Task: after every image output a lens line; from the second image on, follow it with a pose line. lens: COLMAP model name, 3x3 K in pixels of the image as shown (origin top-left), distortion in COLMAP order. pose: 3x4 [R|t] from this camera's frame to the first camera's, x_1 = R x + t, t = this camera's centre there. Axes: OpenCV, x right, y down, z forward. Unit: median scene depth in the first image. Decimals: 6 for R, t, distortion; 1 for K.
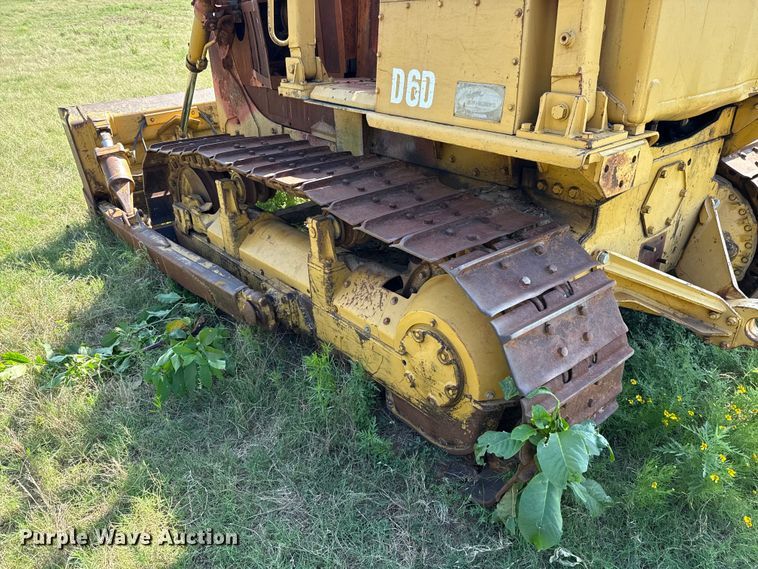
lens RADIAL K [[531.6, 0, 382.6], [0, 531.6, 289.9], [0, 0, 1]] dist [0.065638, -0.083144]
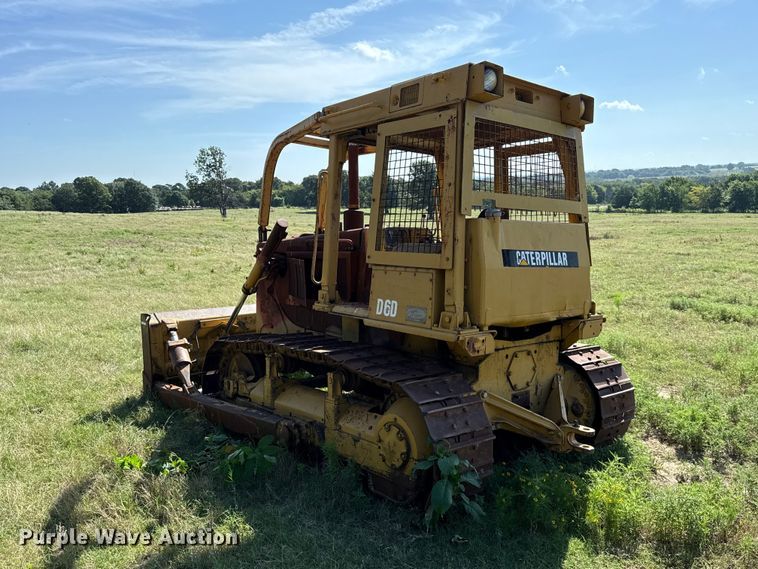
lens RADIAL K [[587.6, 0, 379.0], [0, 587.6, 284.5], [0, 0, 1]] dist [0.124163, -0.183395]
pose [[0.998976, 0.039421, 0.022224, -0.023002], [-0.027431, 0.918079, -0.395448, 0.354545], [-0.035993, 0.394433, 0.918219, -0.903118]]
